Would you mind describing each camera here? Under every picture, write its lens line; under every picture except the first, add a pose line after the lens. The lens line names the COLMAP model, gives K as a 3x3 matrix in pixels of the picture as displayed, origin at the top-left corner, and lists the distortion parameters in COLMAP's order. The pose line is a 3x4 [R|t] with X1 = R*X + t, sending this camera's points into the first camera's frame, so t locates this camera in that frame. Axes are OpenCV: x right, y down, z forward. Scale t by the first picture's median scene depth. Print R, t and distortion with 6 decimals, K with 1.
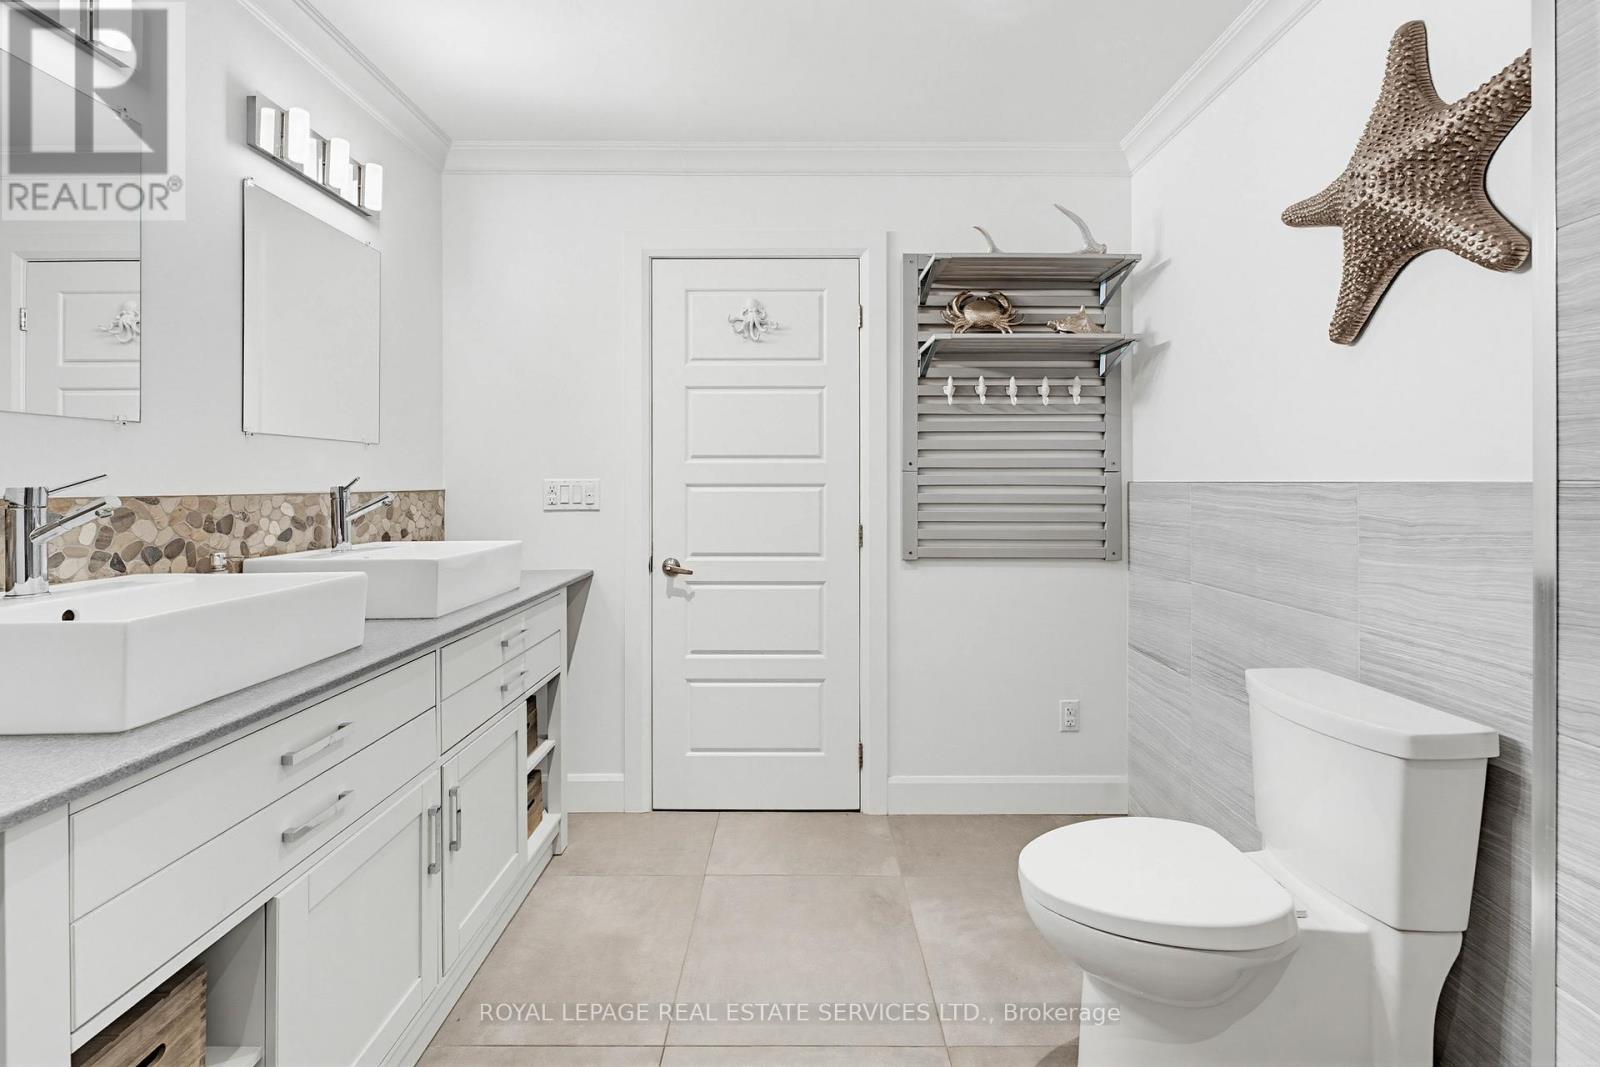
lens RADIAL K [[644.5, 0, 803.1], [0, 644.5, 481.9], [0, 0, 1]] dist [-0.008777, 0.000027]
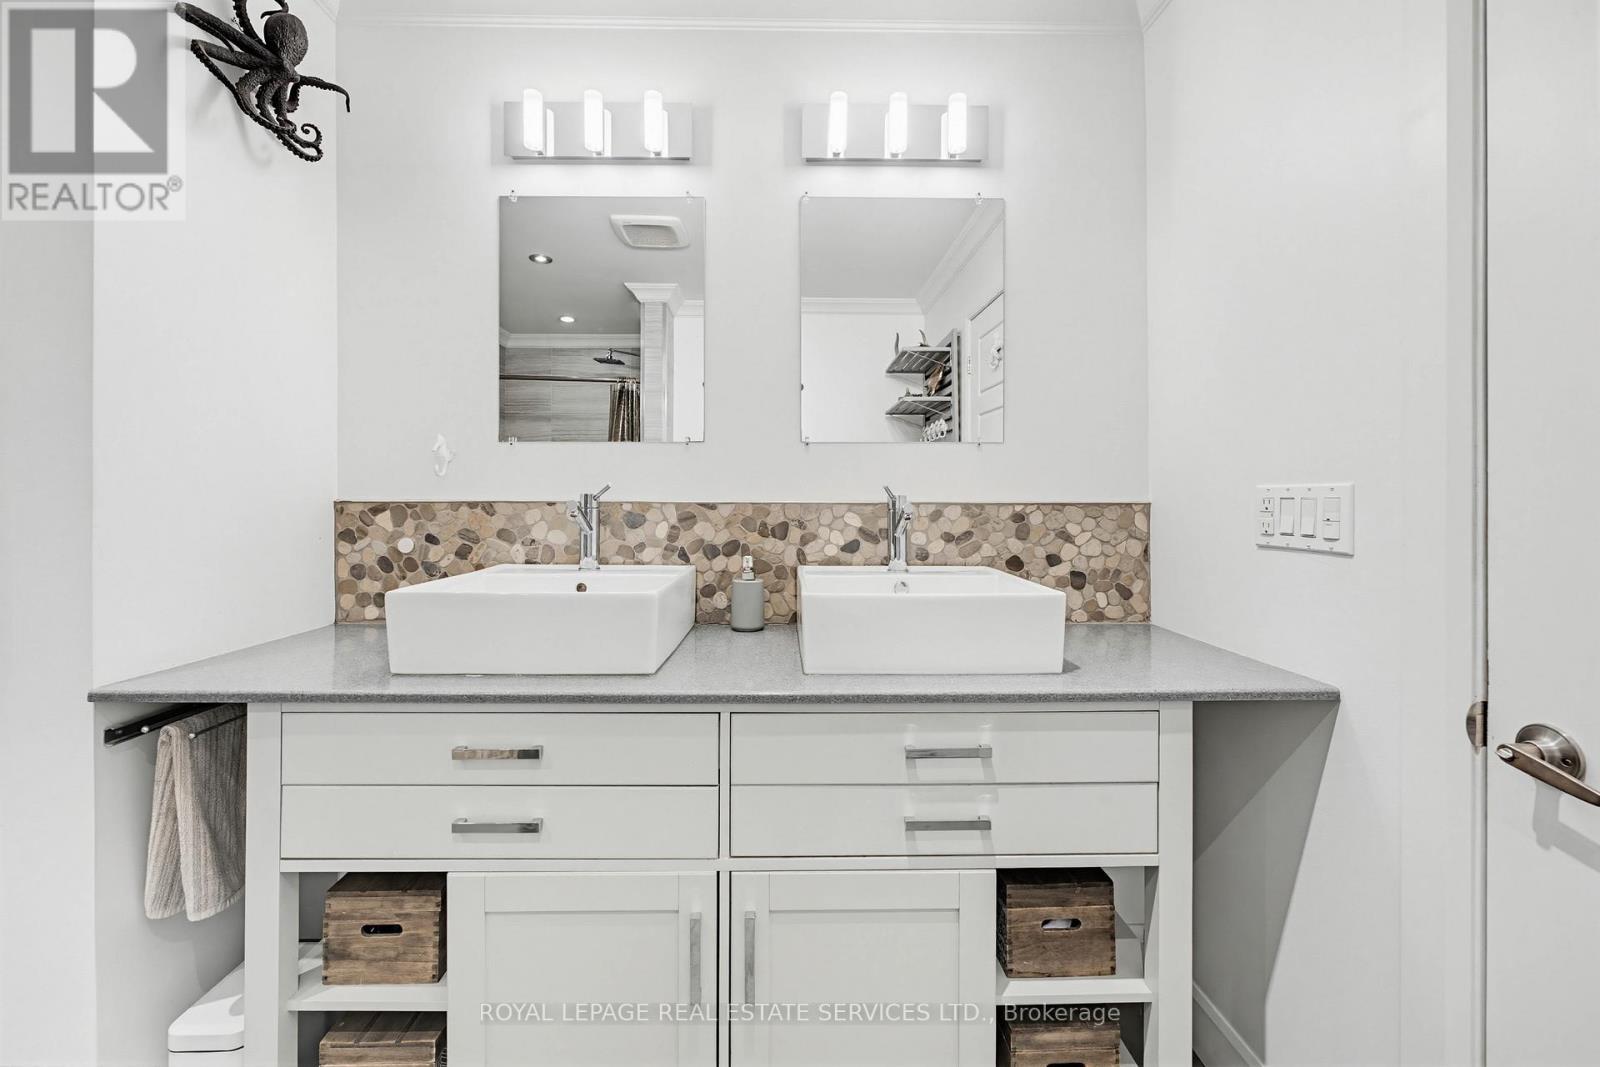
lens RADIAL K [[644.5, 0, 806.5], [0, 644.5, 497.4], [0, 0, 1]] dist [-0.008777, 0.000027]
pose [[0.021058, 0.004891, -0.999766, 0.164297], [-0.001390, 0.999987, 0.004863, 0.005535], [0.999777, 0.001287, 0.021065, 0.977185]]
